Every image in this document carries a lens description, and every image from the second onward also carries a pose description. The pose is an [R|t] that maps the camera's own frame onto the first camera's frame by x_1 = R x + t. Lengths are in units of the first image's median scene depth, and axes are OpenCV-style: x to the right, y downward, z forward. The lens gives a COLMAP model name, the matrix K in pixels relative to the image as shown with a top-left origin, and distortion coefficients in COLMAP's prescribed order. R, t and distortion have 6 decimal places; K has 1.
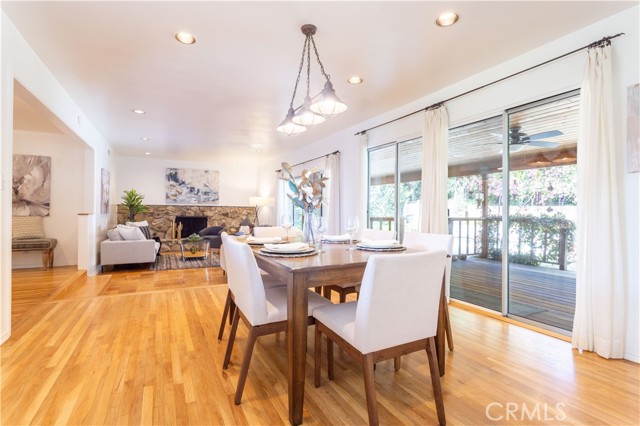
lens RADIAL K [[308.1, 0, 317.2], [0, 308.1, 208.5], [0, 0, 1]] dist [-0.017594, 0.006292]
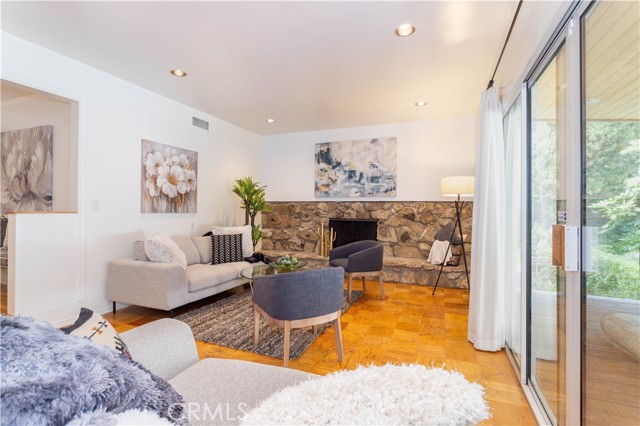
lens RADIAL K [[308.1, 0, 324.3], [0, 308.1, 208.1], [0, 0, 1]] dist [-0.017594, 0.006292]
pose [[0.669197, -0.010656, -0.743009, 0.001032], [0.004361, 0.999936, -0.010413, 0.010382], [0.743072, 0.003728, 0.669201, 0.581510]]
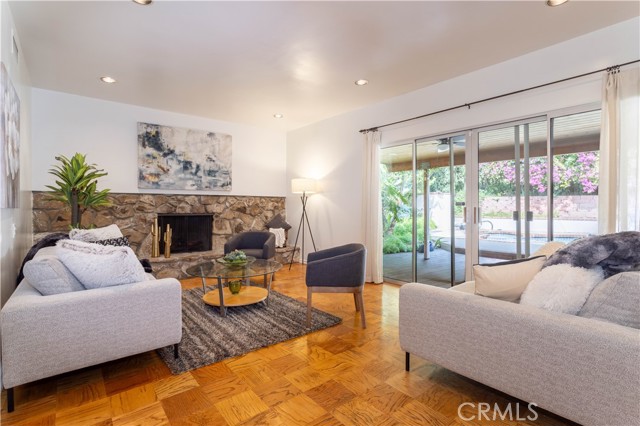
lens RADIAL K [[308.1, 0, 318.1], [0, 308.1, 208.5], [0, 0, 1]] dist [-0.017594, 0.006292]
pose [[0.977428, -0.014362, 0.210781, -0.305502], [0.011644, 0.999832, 0.014128, 0.011383], [-0.210949, -0.011355, 0.977431, 0.424700]]
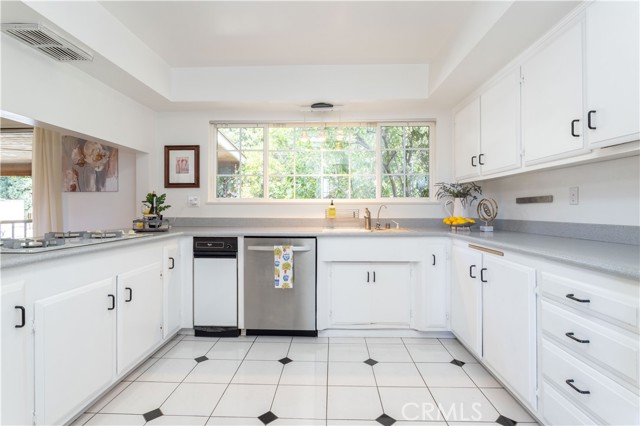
lens RADIAL K [[308.1, 0, 323.0], [0, 308.1, 210.0], [0, 0, 1]] dist [-0.017594, 0.006292]
pose [[0.474604, -0.015465, 0.880063, 0.067687], [0.002259, 0.999864, 0.016351, -0.011270], [-0.880196, -0.005772, 0.474574, -0.212545]]
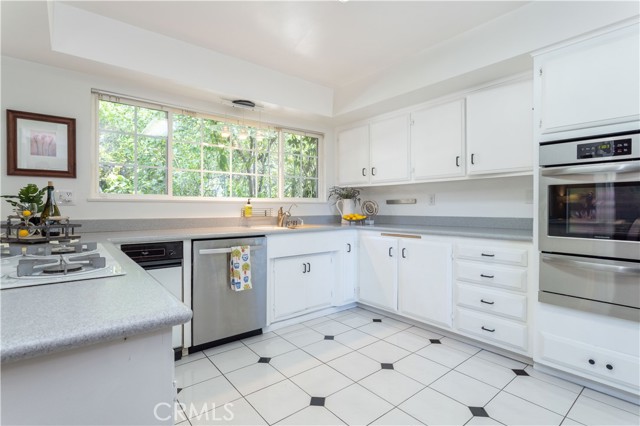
lens RADIAL K [[308.1, 0, 321.0], [0, 308.1, 209.1], [0, 0, 1]] dist [-0.017594, 0.006292]
pose [[-0.215422, -0.017049, 0.976372, 0.020865], [-0.006456, 0.999851, 0.016035, -0.011433], [-0.976500, -0.002850, -0.215500, -0.060895]]
